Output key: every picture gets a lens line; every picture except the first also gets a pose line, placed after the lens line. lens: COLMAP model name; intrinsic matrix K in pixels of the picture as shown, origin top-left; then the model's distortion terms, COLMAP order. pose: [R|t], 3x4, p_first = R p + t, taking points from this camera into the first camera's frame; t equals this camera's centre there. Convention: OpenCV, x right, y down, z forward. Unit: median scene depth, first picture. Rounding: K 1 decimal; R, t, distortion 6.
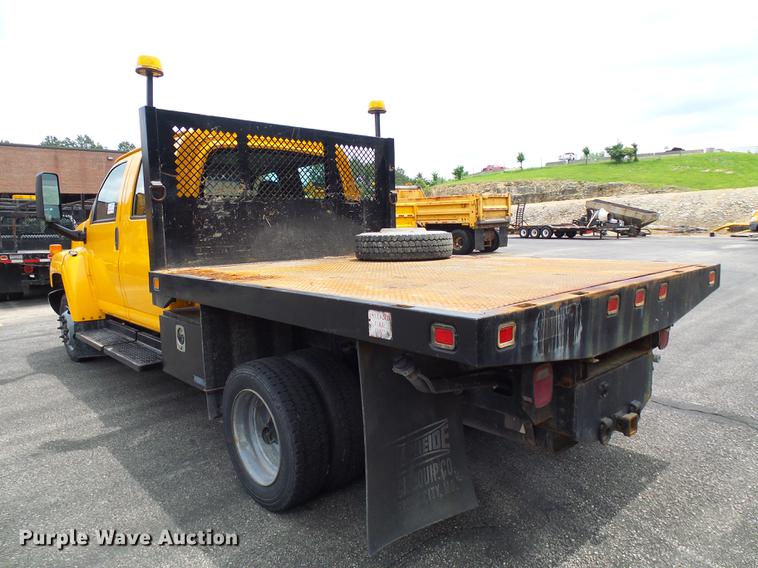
lens RADIAL K [[525.7, 0, 382.1], [0, 525.7, 282.4], [0, 0, 1]] dist [0.005873, -0.006091]
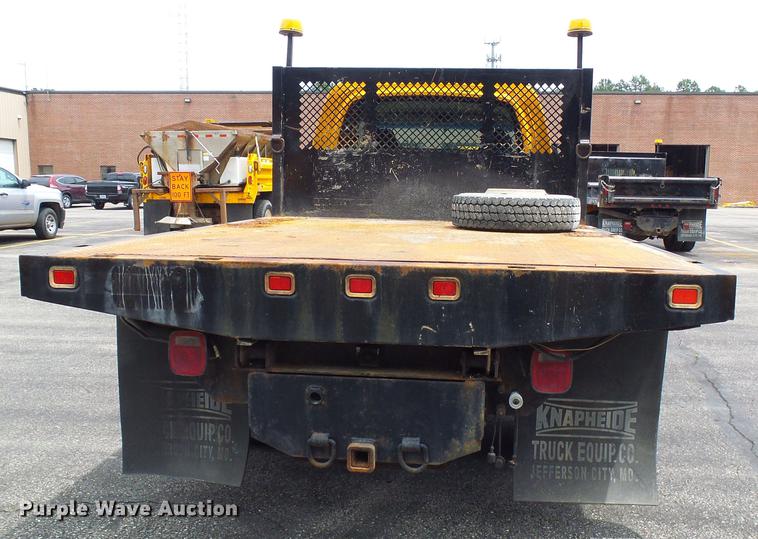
lens RADIAL K [[669.5, 0, 411.5], [0, 669.5, 265.6], [0, 0, 1]] dist [-0.000178, 0.008331]
pose [[0.672427, 0.125939, -0.729370, 0.715563], [-0.117128, 0.991107, 0.063149, -0.039295], [0.730837, 0.042967, 0.681198, 0.244214]]
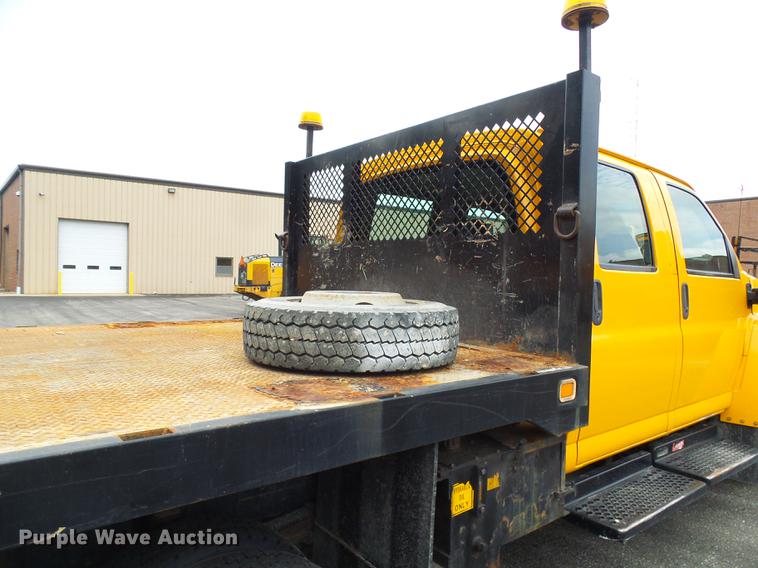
lens RADIAL K [[525.7, 0, 389.6], [0, 525.7, 282.6], [0, 0, 1]] dist [0.005873, -0.006091]
pose [[-0.057419, 0.035927, -0.997704, 0.537219], [-0.130326, 0.990531, 0.043169, -0.146543], [0.989807, 0.132505, -0.052193, 1.138495]]
